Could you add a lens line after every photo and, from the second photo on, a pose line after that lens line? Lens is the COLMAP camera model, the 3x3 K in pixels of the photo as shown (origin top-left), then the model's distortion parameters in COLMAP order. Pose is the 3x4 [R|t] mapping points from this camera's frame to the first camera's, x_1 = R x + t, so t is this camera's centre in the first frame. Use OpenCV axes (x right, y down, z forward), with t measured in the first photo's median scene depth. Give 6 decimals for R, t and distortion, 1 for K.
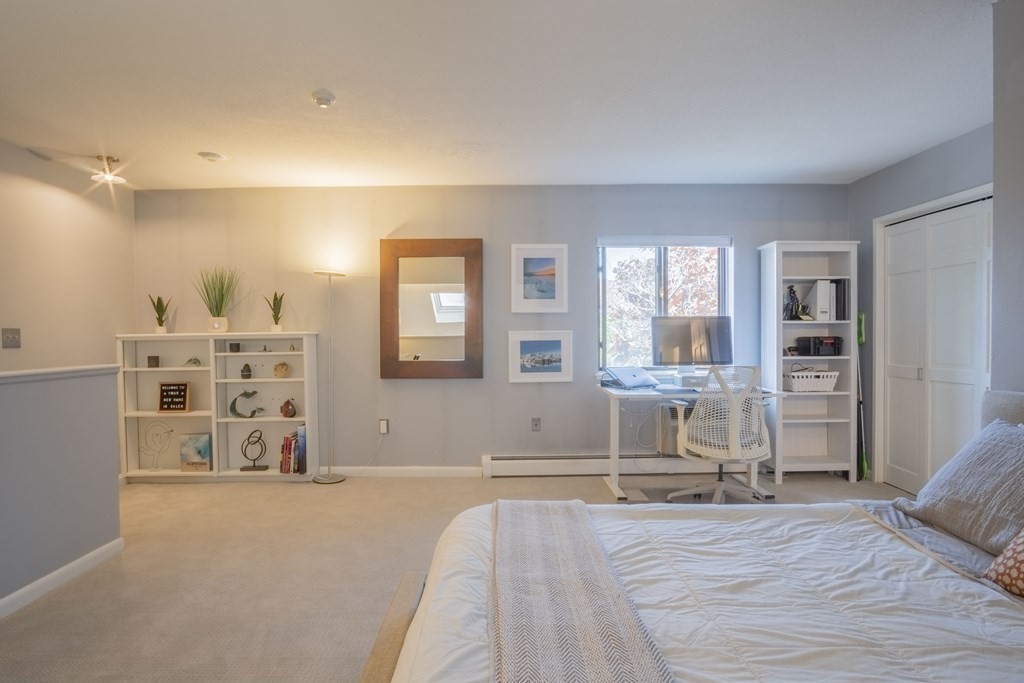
lens RADIAL K [[558.2, 0, 506.9], [0, 558.2, 342.3], [0, 0, 1]] dist [-0.034263, 0.008792]
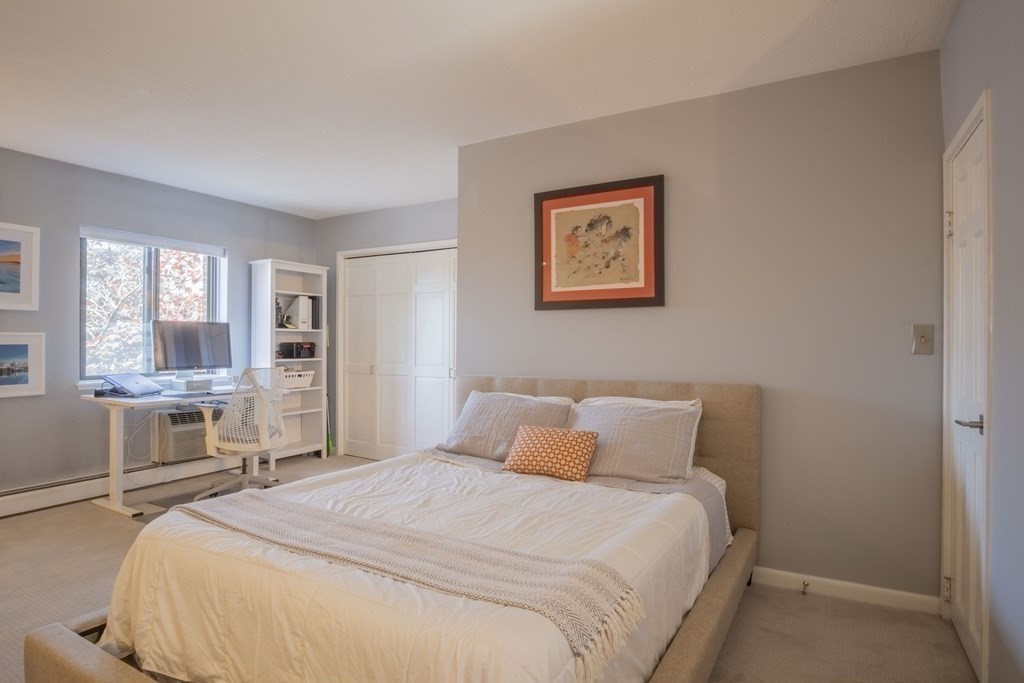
lens RADIAL K [[558.2, 0, 498.9], [0, 558.2, 334.4], [0, 0, 1]] dist [-0.034263, 0.008792]
pose [[0.514445, 0.019257, 0.857307, -0.239483], [0.001876, 0.999720, -0.023582, 0.001699], [-0.857521, 0.013740, 0.514265, 0.003421]]
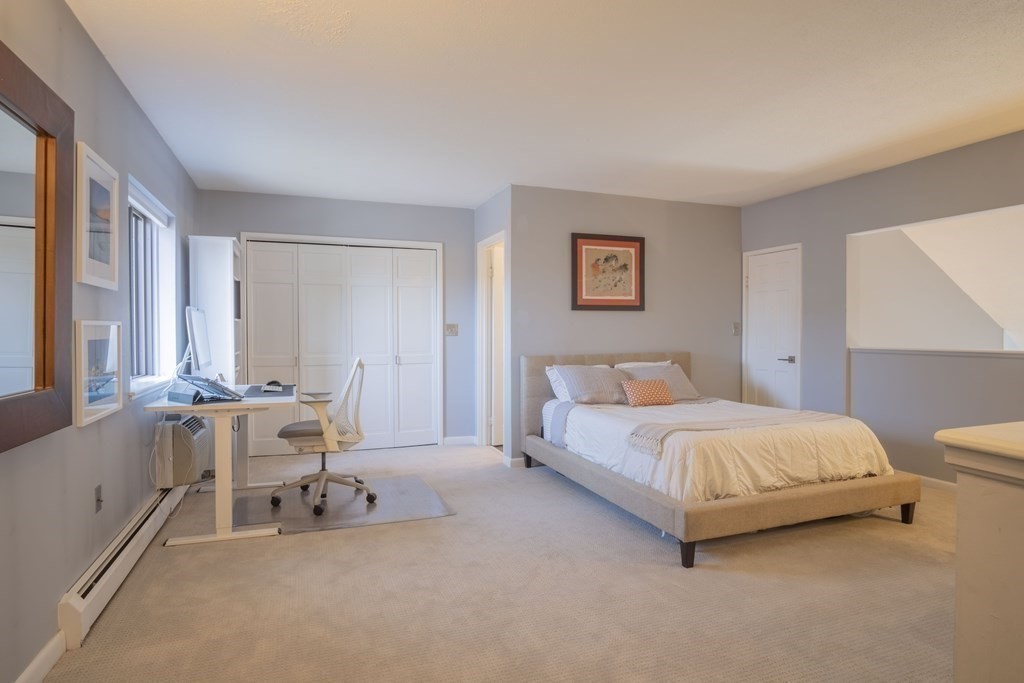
lens RADIAL K [[558.2, 0, 508.3], [0, 558.2, 338.2], [0, 0, 1]] dist [-0.034263, 0.008792]
pose [[-0.348073, -0.006055, 0.937448, -0.582417], [0.014228, 0.999830, 0.011741, -0.006450], [-0.937359, 0.017424, -0.347928, 0.845863]]
